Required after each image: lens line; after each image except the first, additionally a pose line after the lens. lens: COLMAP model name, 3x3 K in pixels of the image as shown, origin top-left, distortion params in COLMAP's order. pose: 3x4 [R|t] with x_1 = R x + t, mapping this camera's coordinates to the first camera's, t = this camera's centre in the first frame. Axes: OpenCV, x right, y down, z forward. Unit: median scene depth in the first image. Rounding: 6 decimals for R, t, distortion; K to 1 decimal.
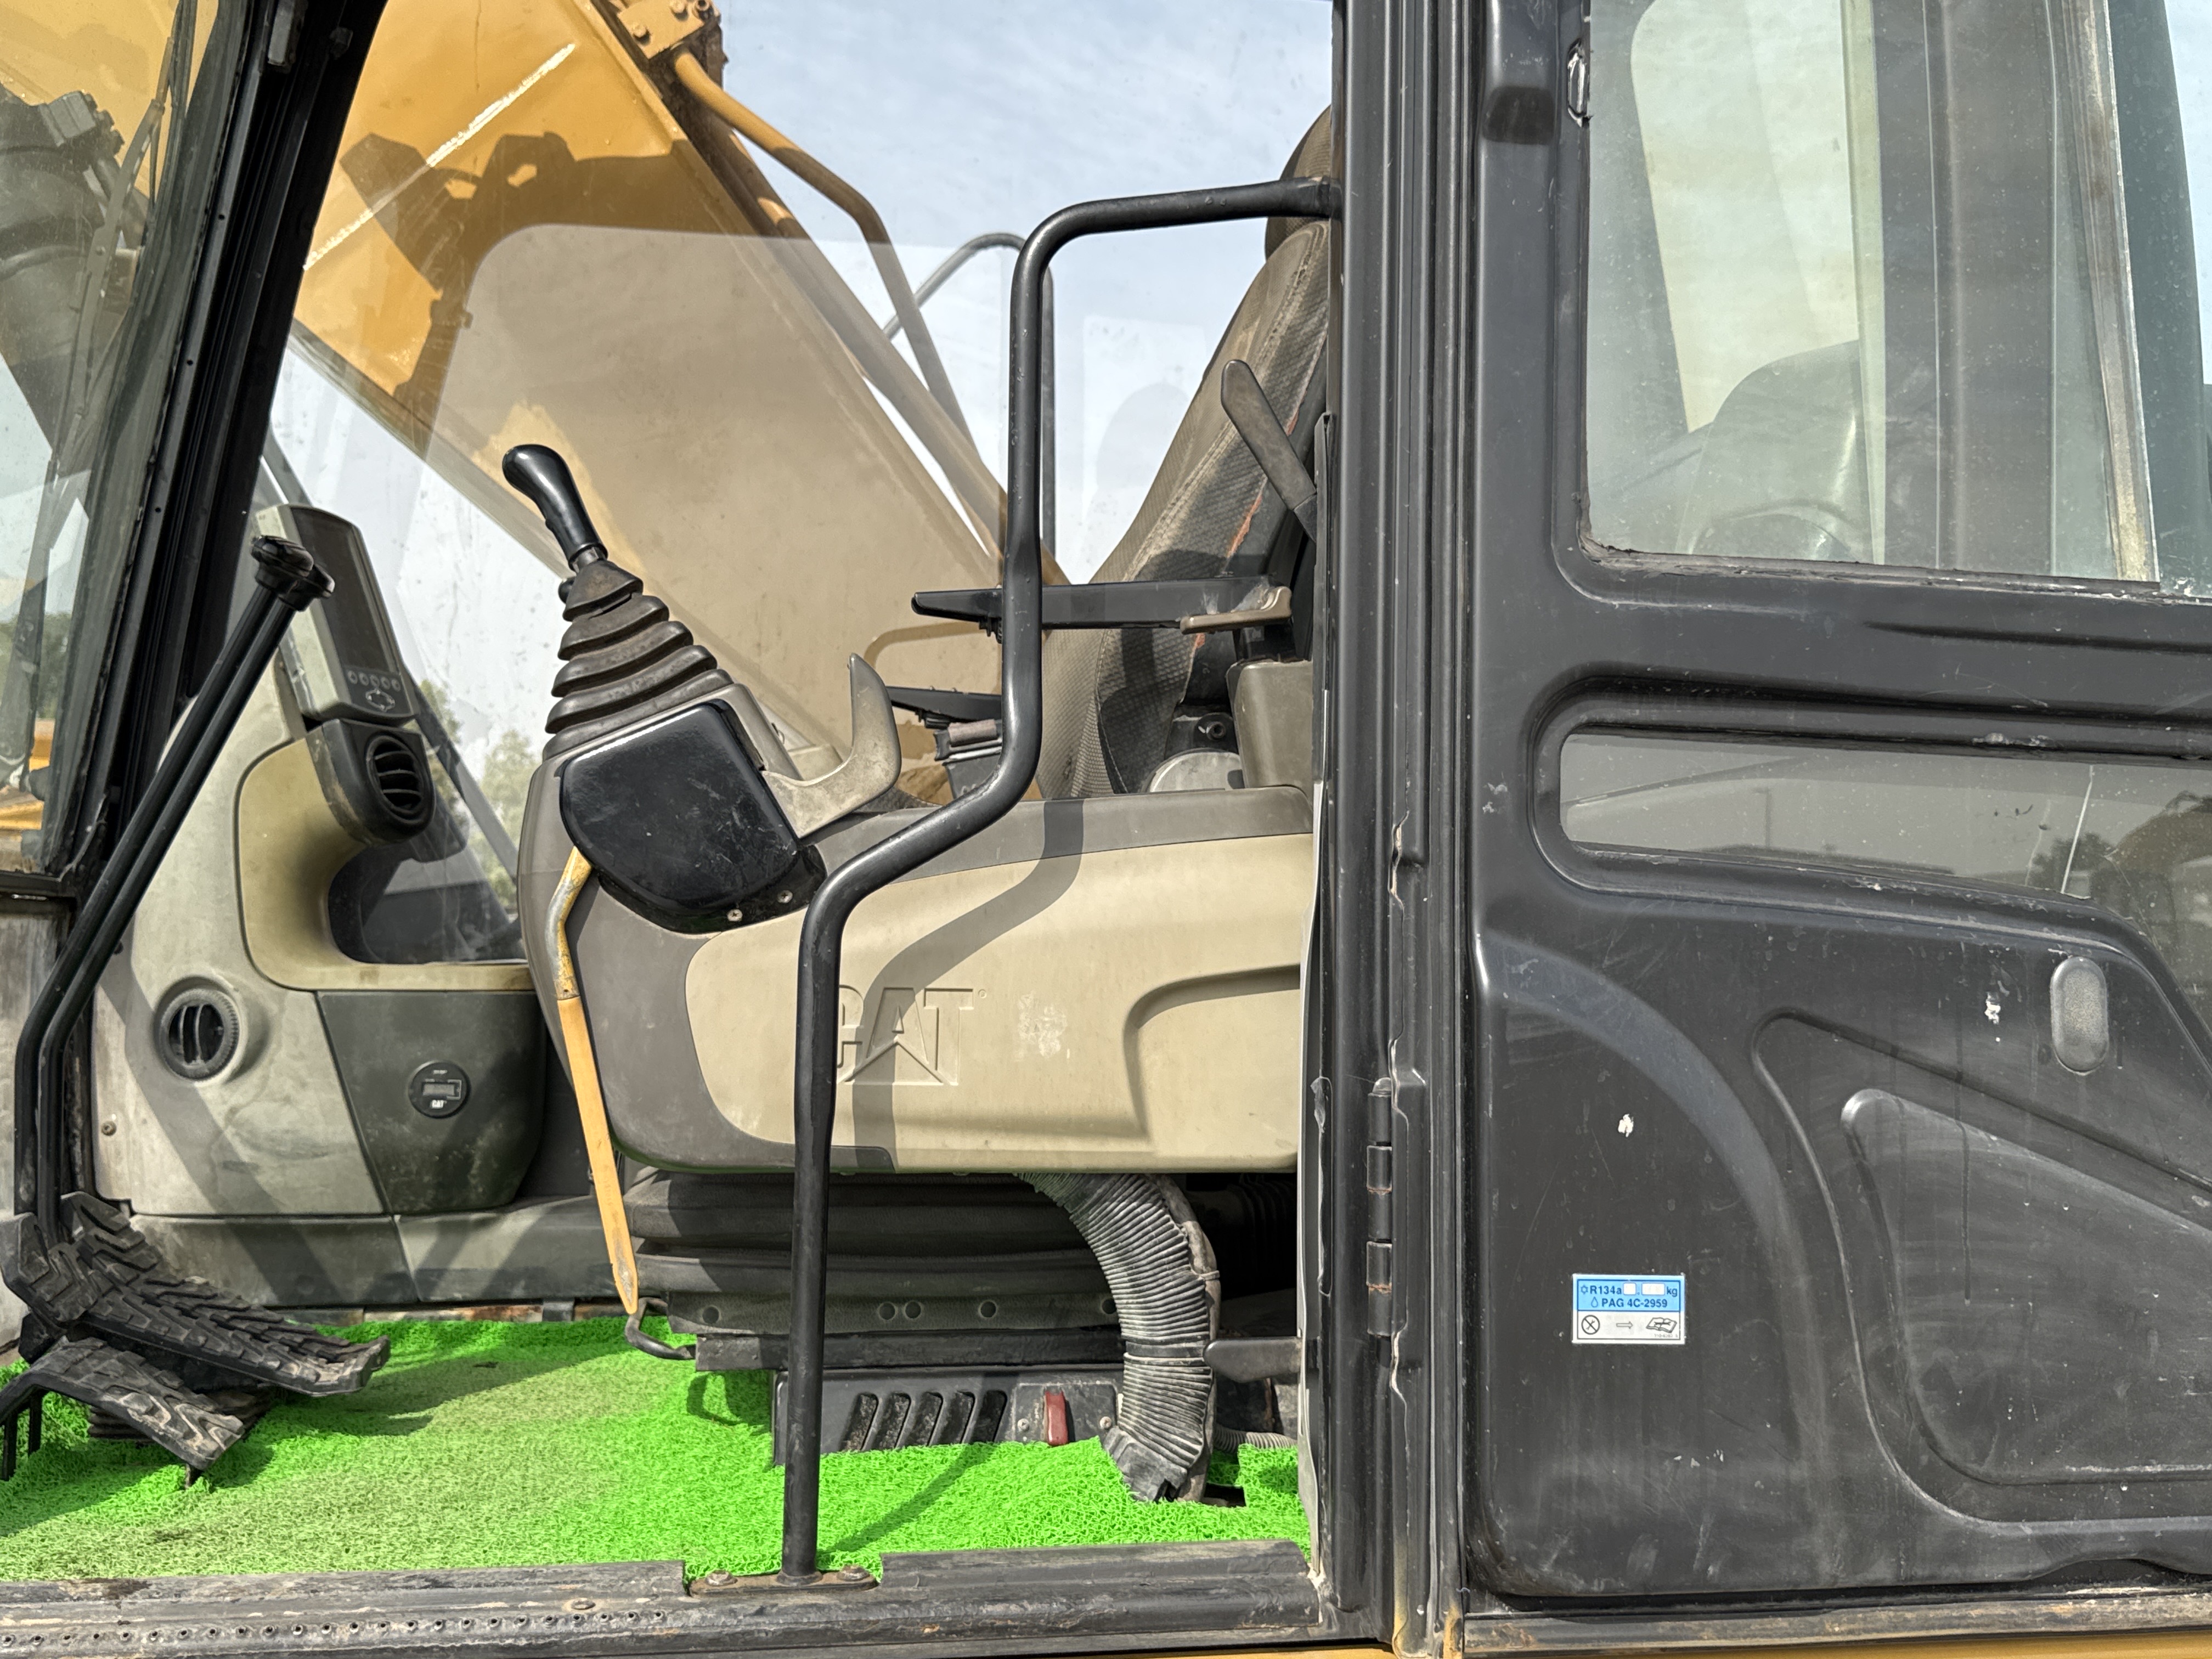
lens RADIAL K [[2080.9, 0, 1106.0], [0, 2080.9, 829.5], [0, 0, 1]] dist [0.132367, -0.289955]
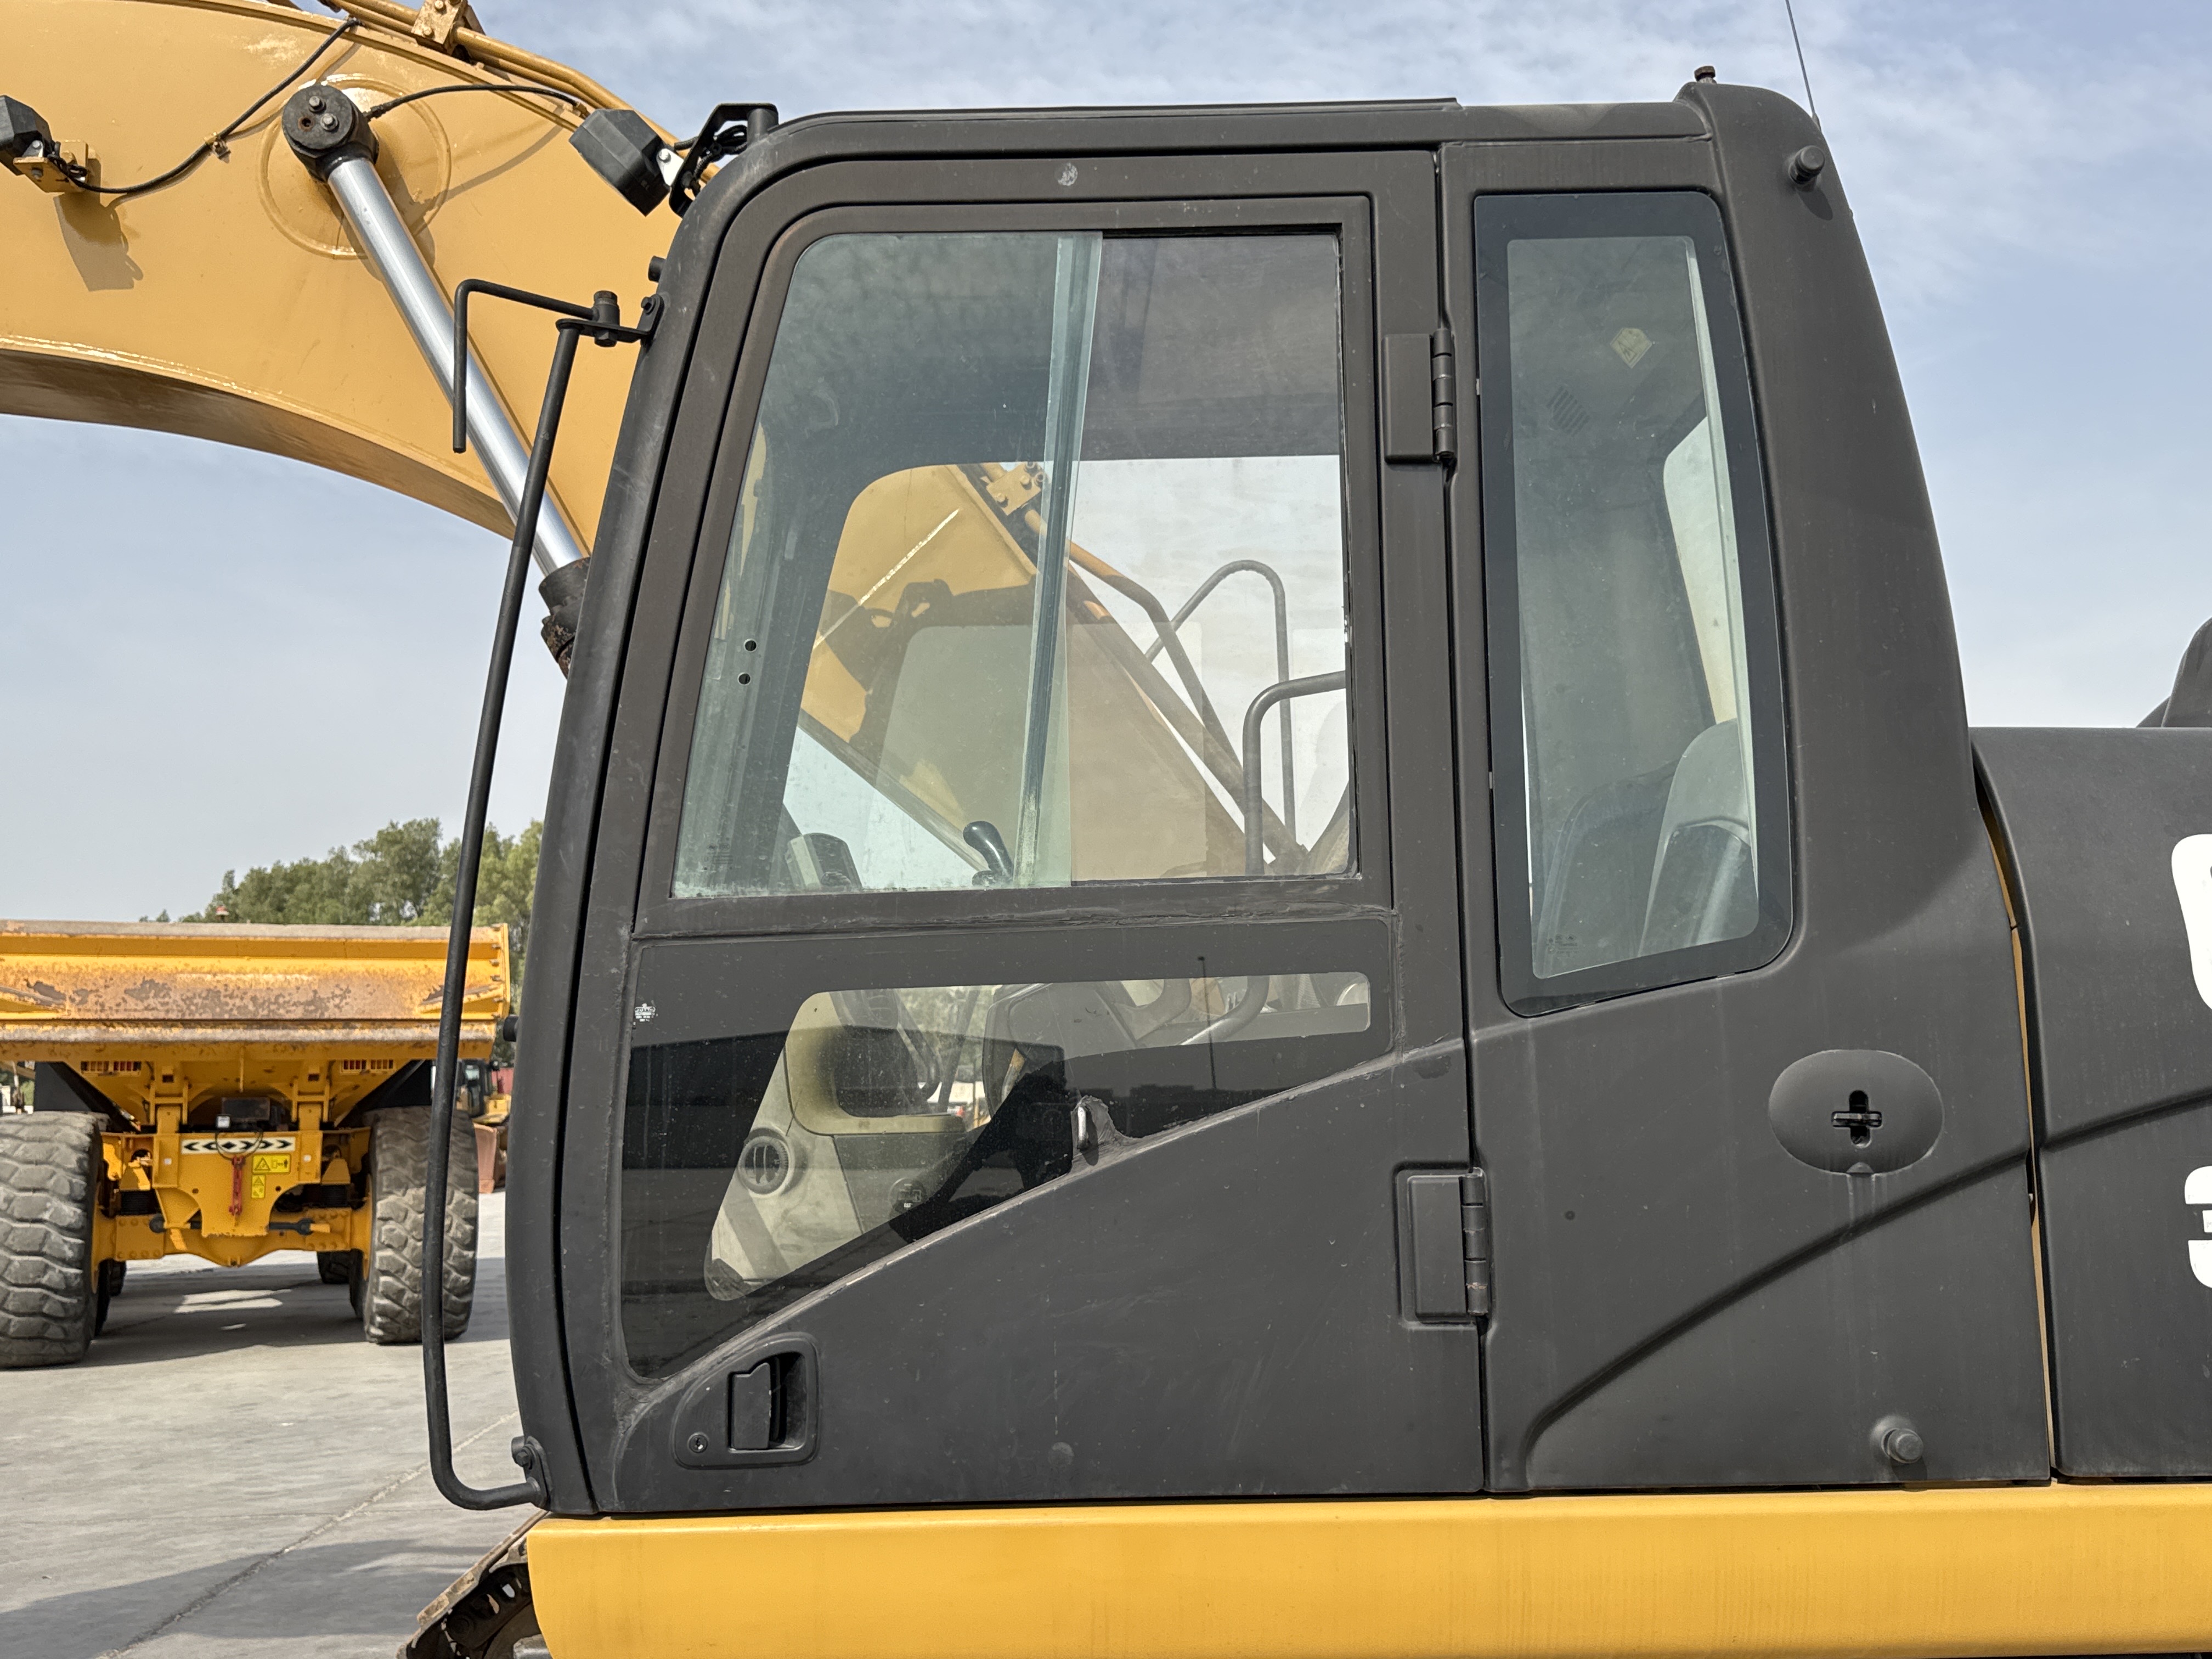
lens RADIAL K [[1974.4, 0, 1113.1], [0, 1974.4, 834.4], [0, 0, 1]] dist [0.070463, -0.094679]
pose [[0.991078, -0.044165, -0.125753, 0.051387], [0.034796, 0.996520, -0.075747, -0.044250], [0.128661, 0.070696, 0.989166, -0.697912]]
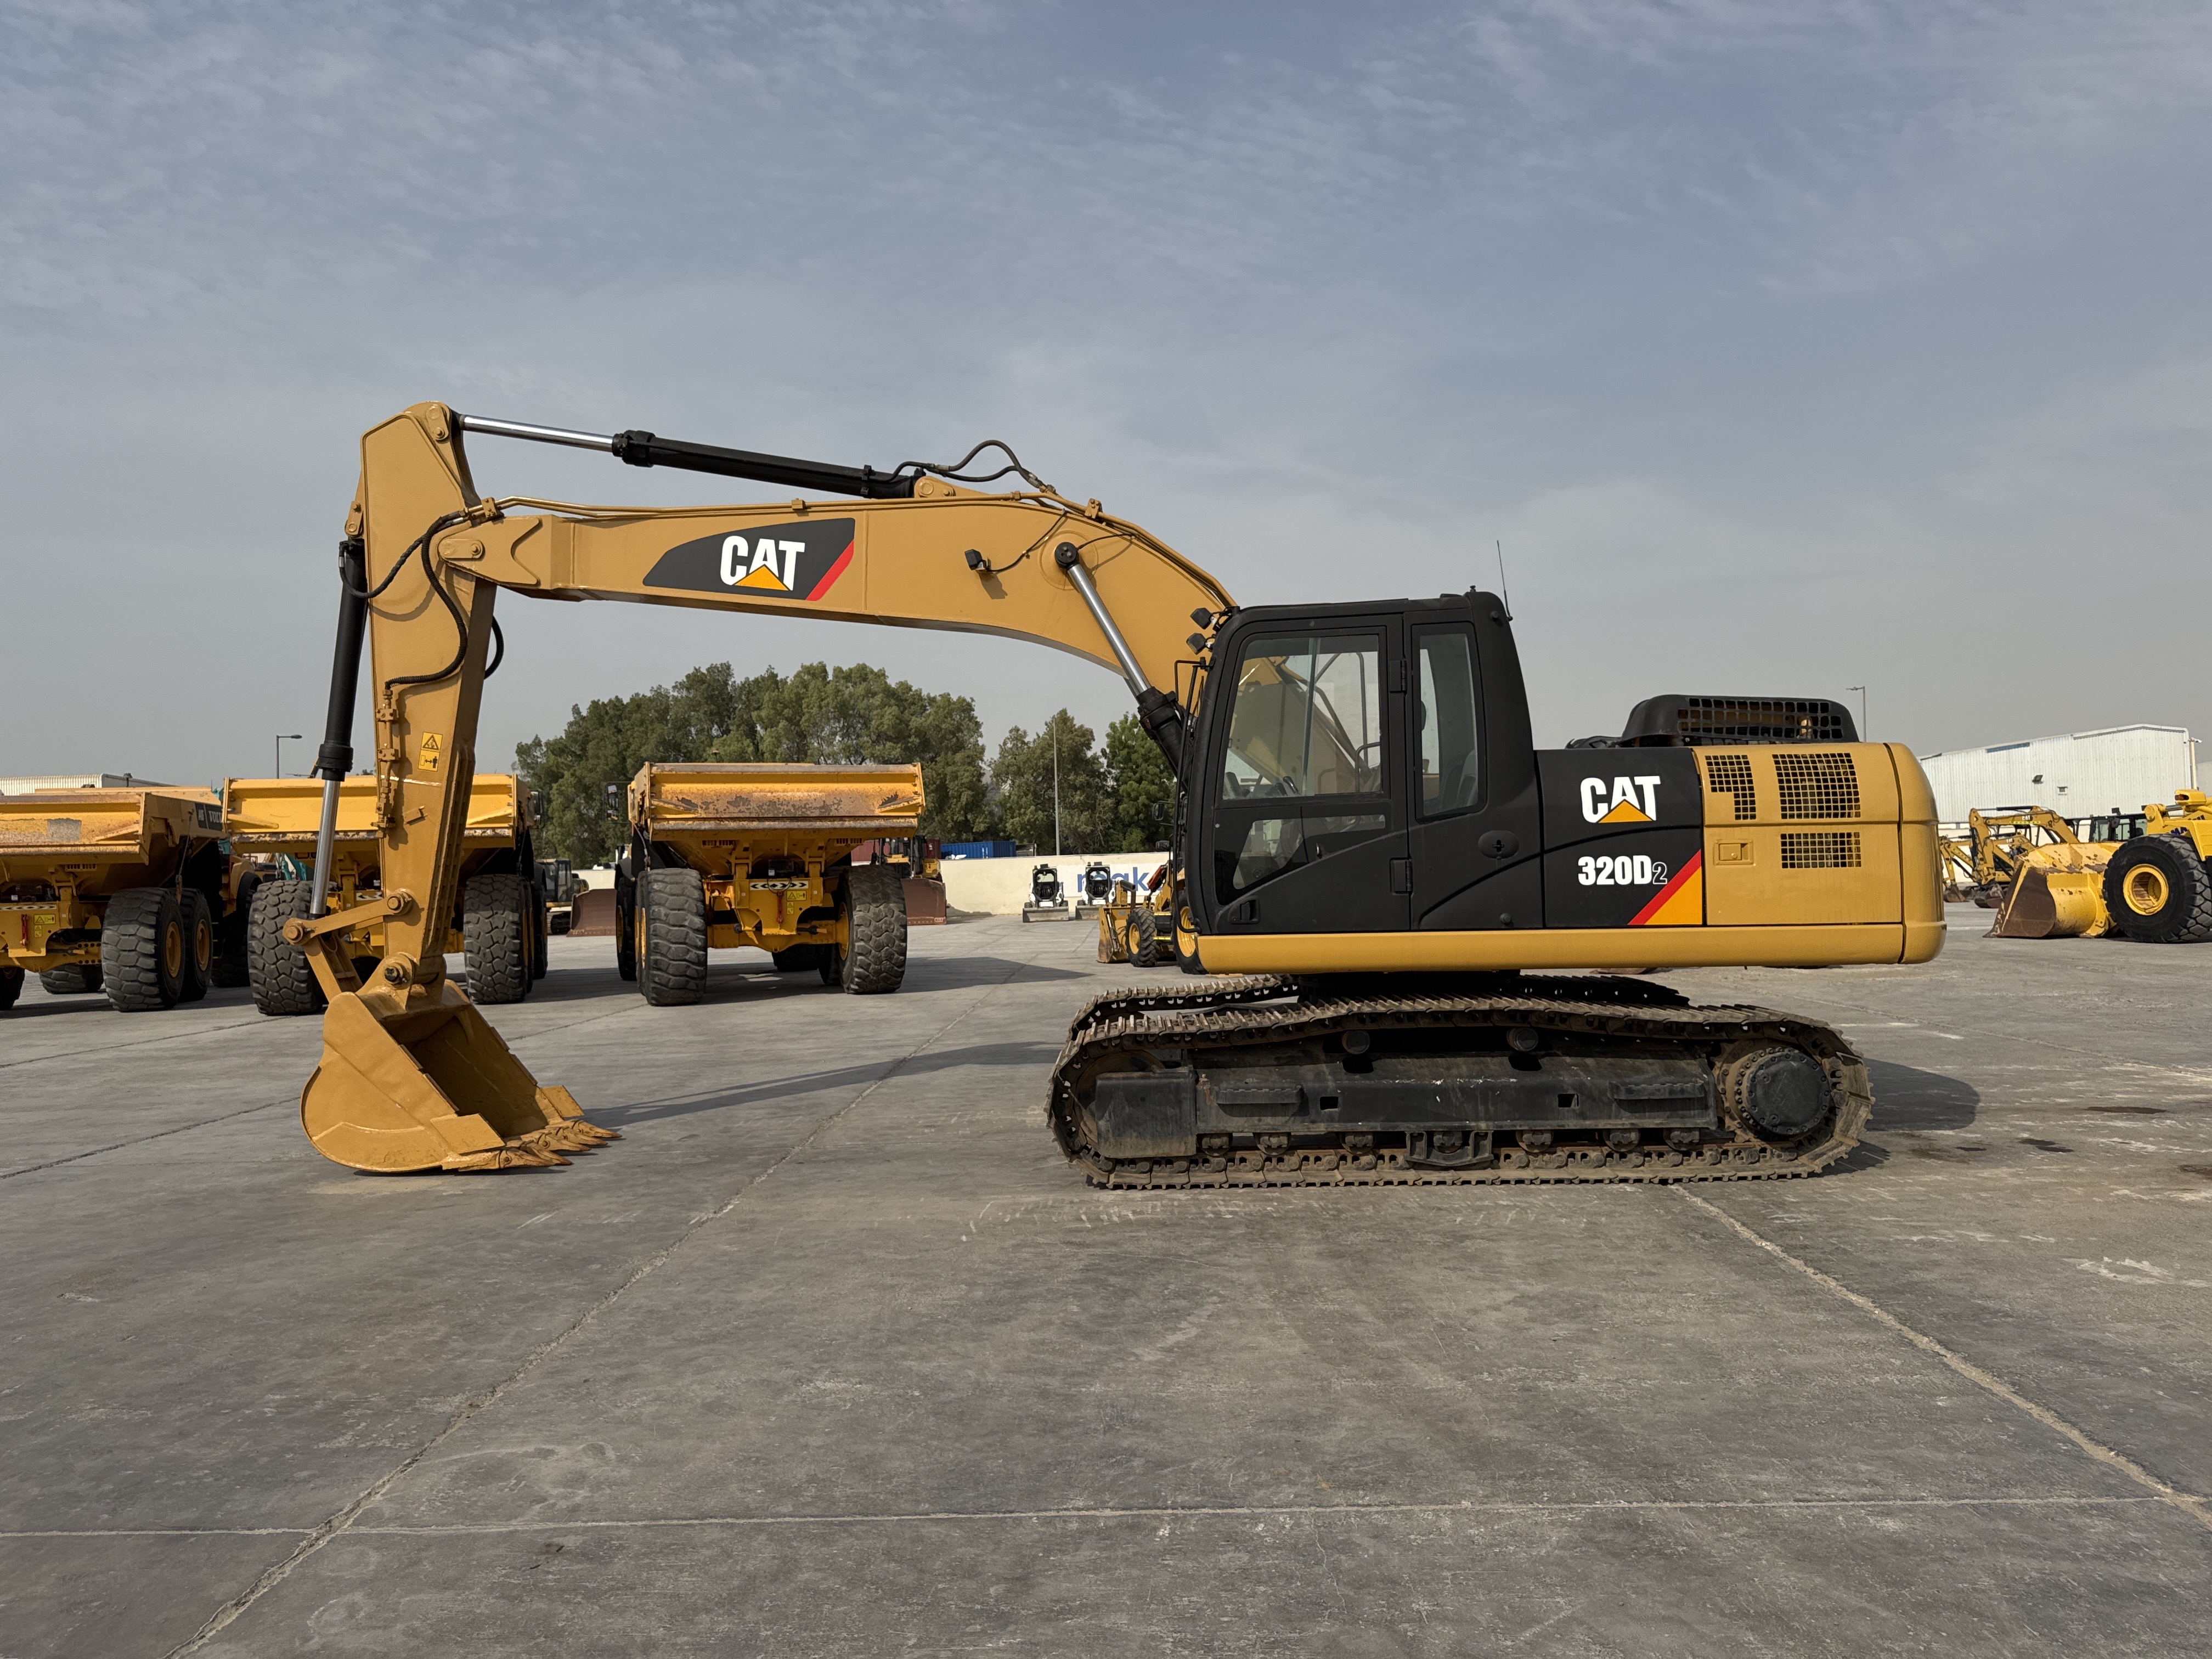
lens RADIAL K [[1553.9, 0, 1050.3], [0, 1553.9, 834.8], [0, 0, 1]] dist [0.001899, -0.001388]
pose [[0.969982, -0.039740, -0.239907, 0.219164], [0.048878, 0.998284, 0.032260, -0.211819], [0.238213, -0.043017, 0.970260, -4.716374]]
